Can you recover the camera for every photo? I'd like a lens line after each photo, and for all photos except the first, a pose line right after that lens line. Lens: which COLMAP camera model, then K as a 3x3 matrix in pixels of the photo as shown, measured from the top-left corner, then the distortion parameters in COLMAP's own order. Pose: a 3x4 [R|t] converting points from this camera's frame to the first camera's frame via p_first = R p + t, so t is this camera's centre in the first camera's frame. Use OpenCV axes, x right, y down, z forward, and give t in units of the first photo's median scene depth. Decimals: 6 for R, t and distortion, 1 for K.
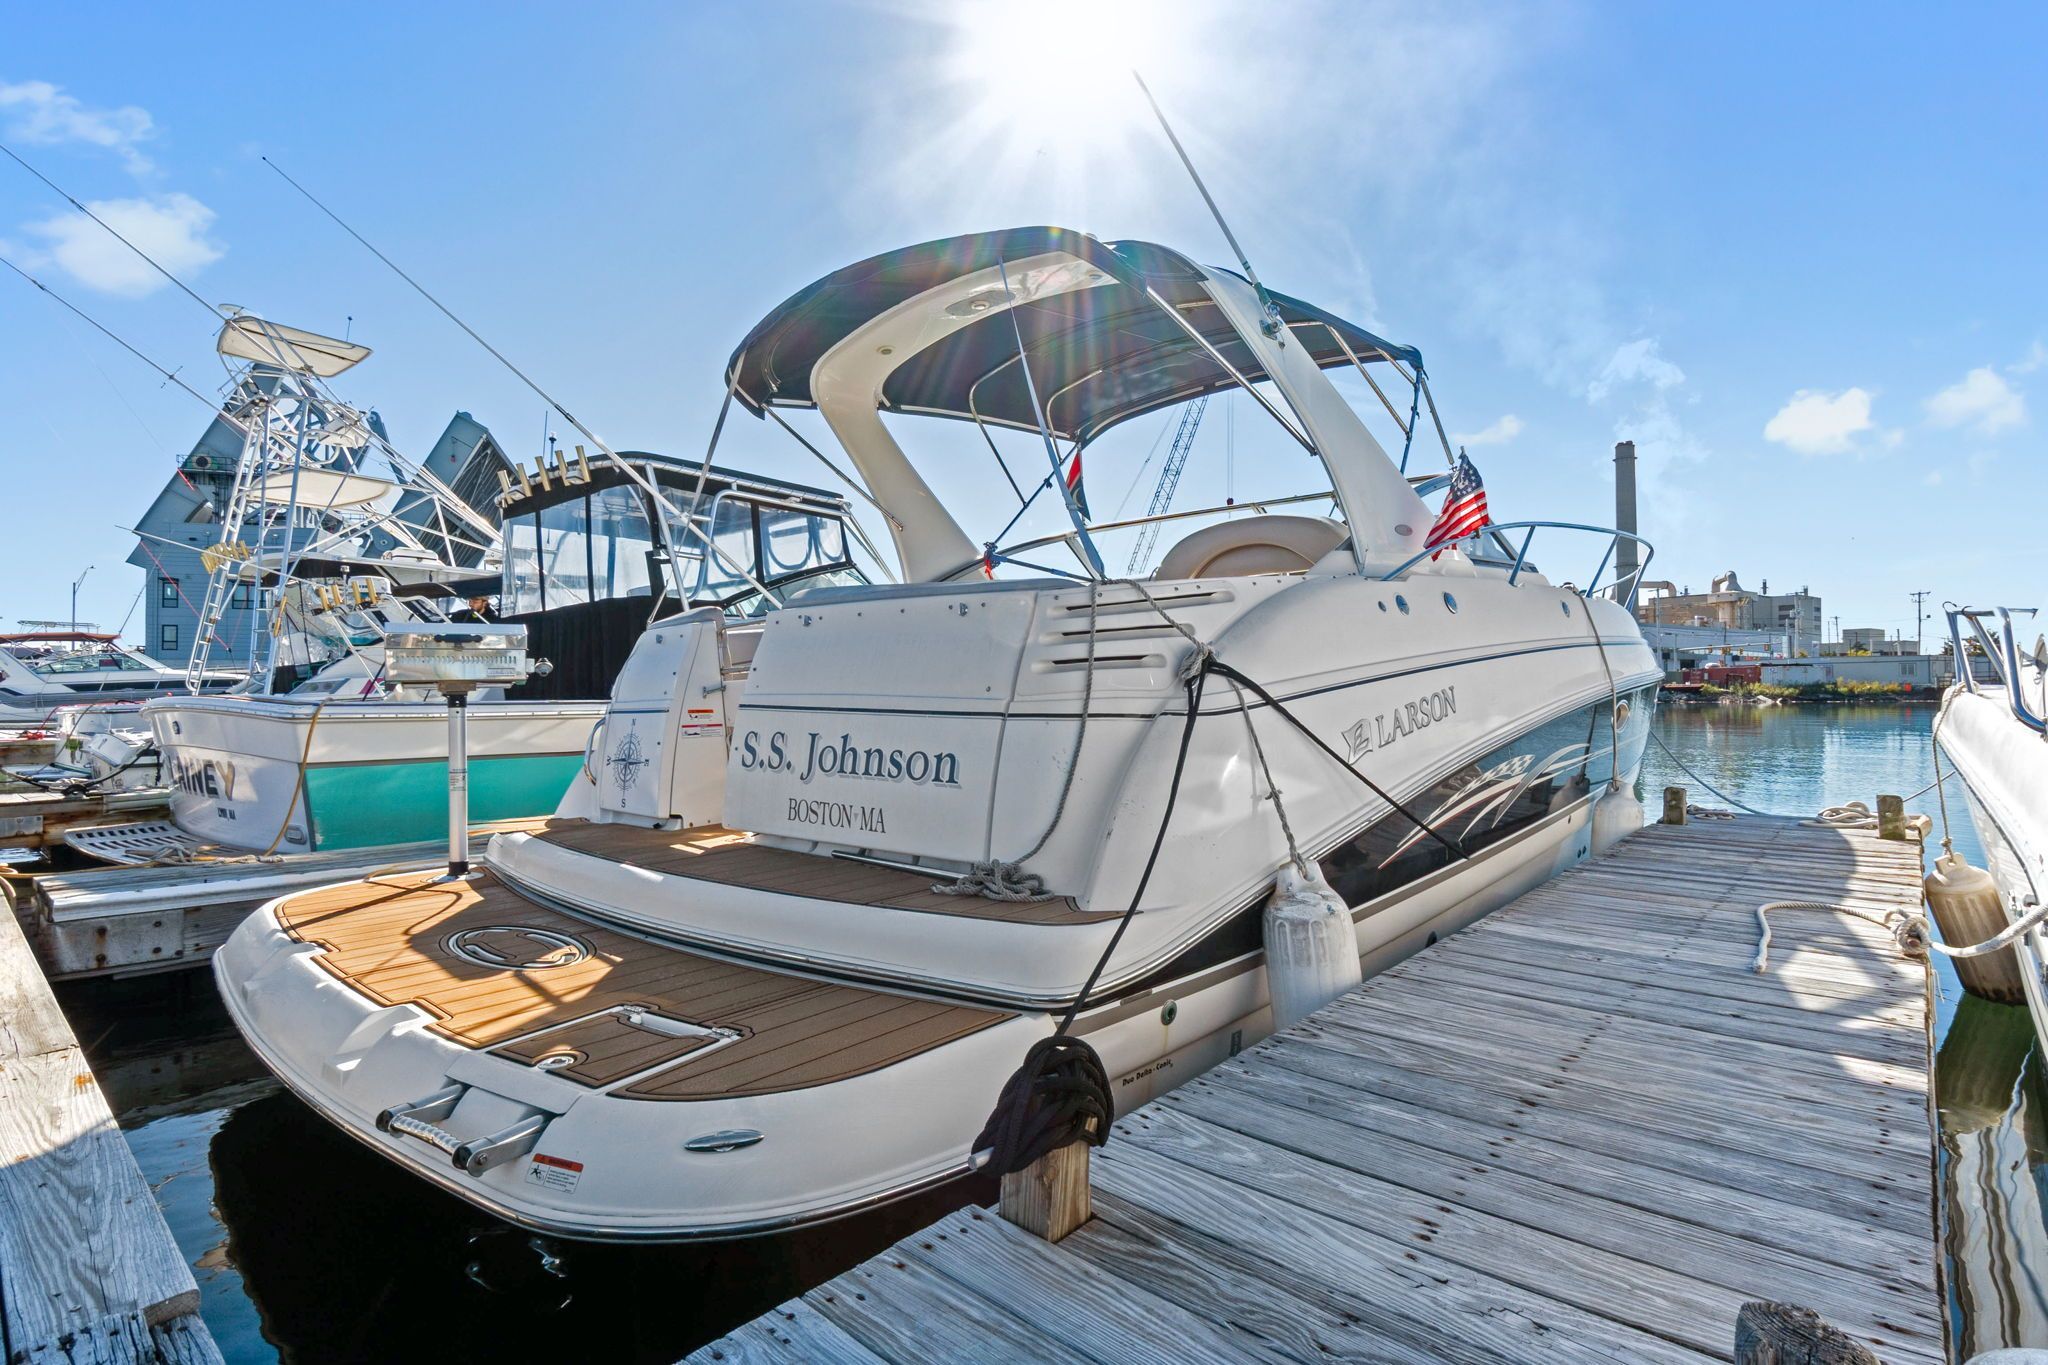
lens RADIAL K [[972.2, 0, 1005.5], [0, 972.2, 685.7], [0, 0, 1]] dist [0.002059, 0.003721]
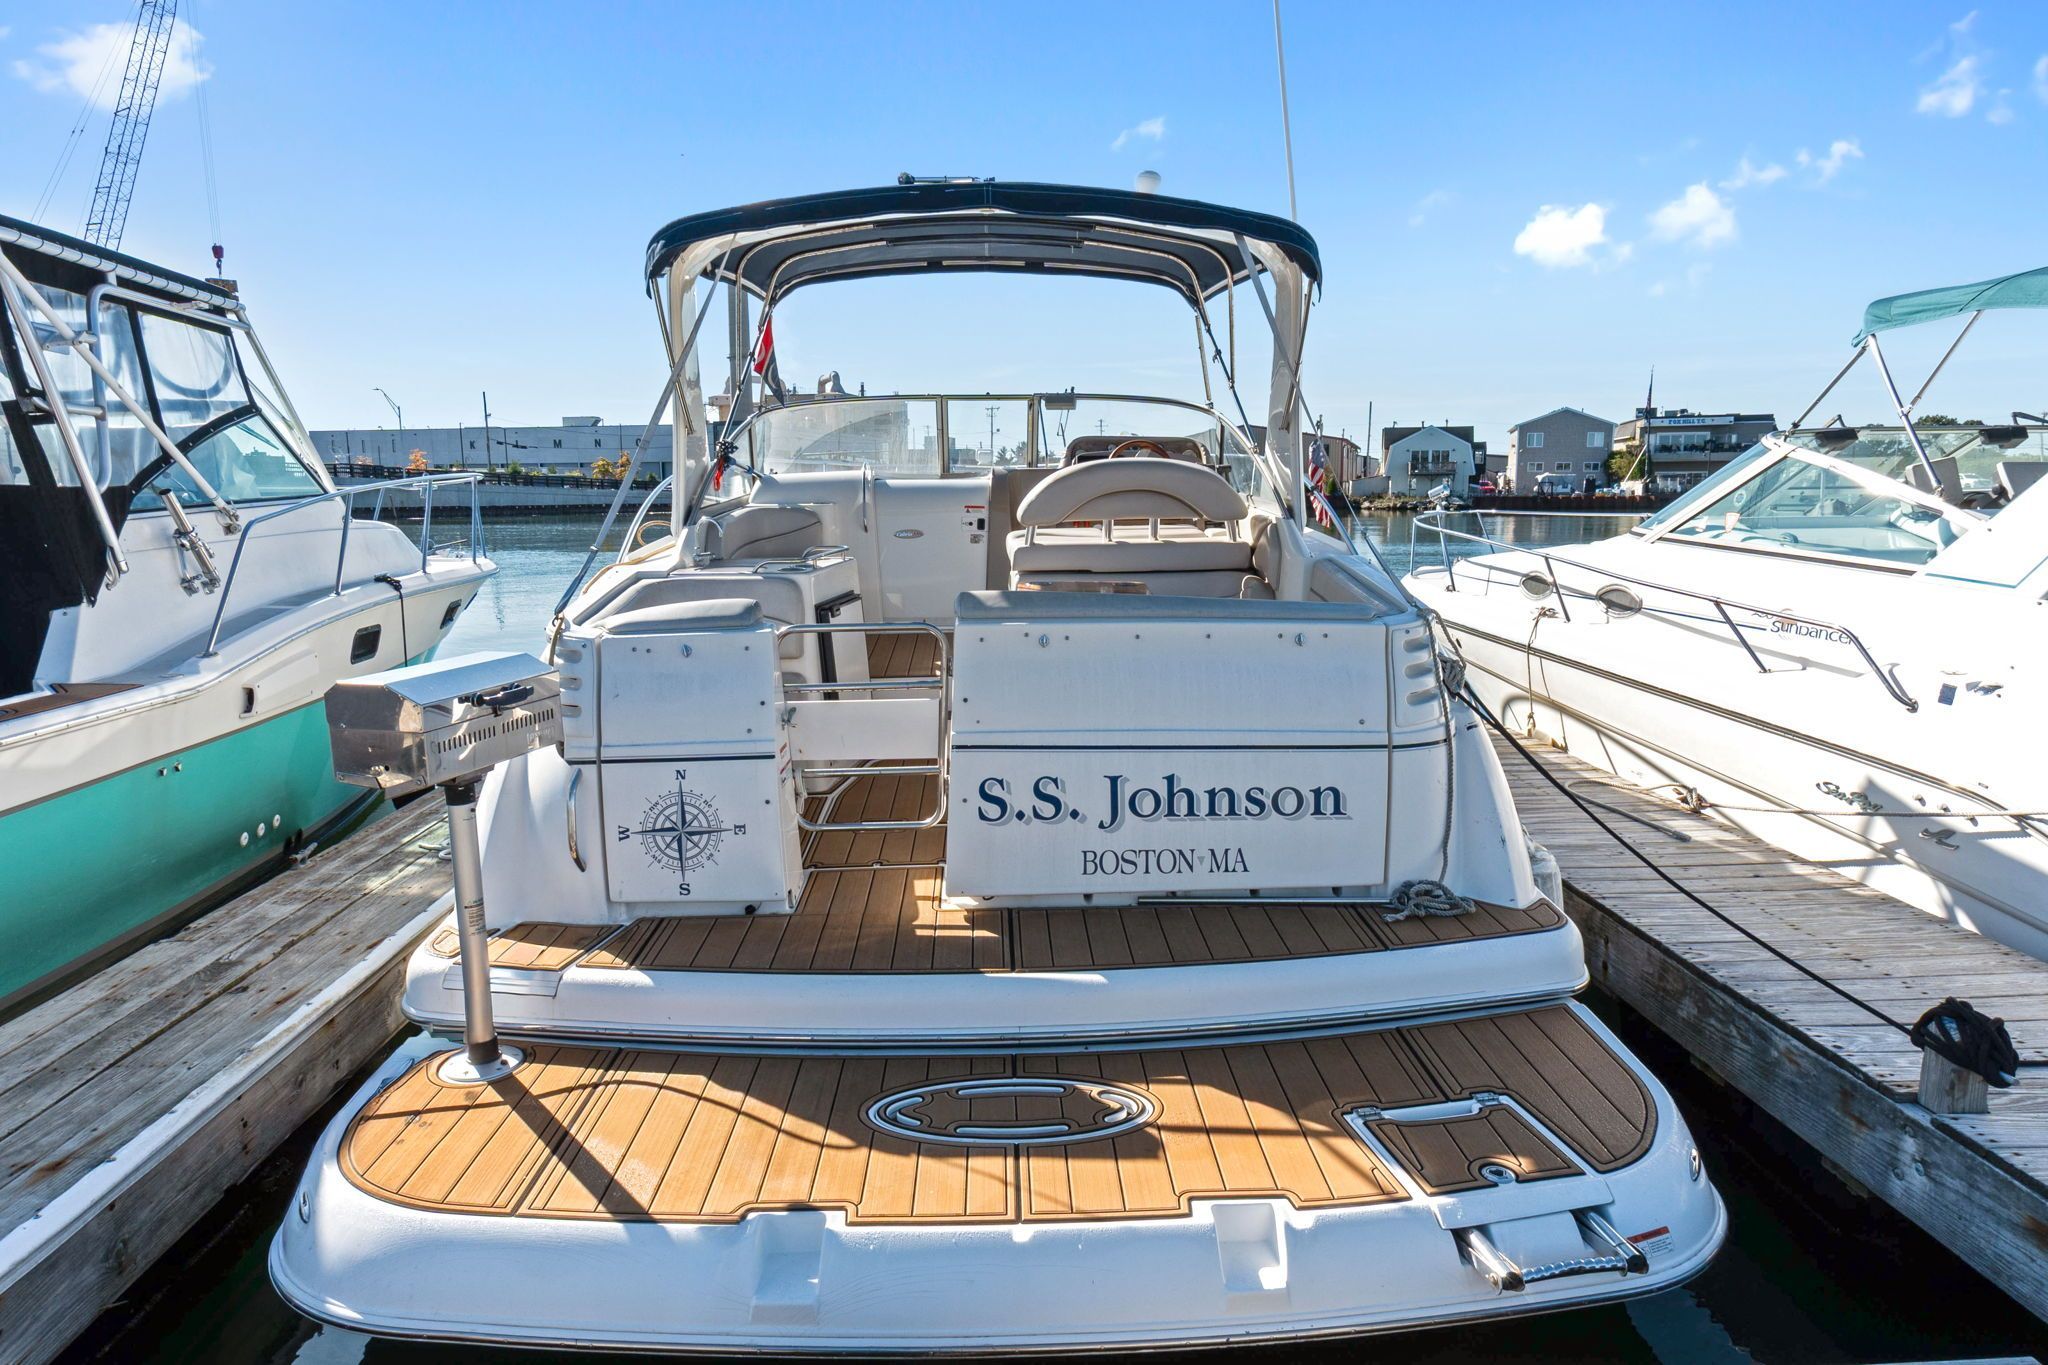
lens RADIAL K [[1174.5, 0, 1023.1], [0, 1174.5, 699.8], [0, 0, 1]] dist [0.002578, -0.007830]
pose [[0.717237, -0.120972, 0.686249, -1.043626], [-0.002930, 0.984283, 0.176571, -0.221697], [-0.696823, -0.128654, 0.705610, 0.322862]]
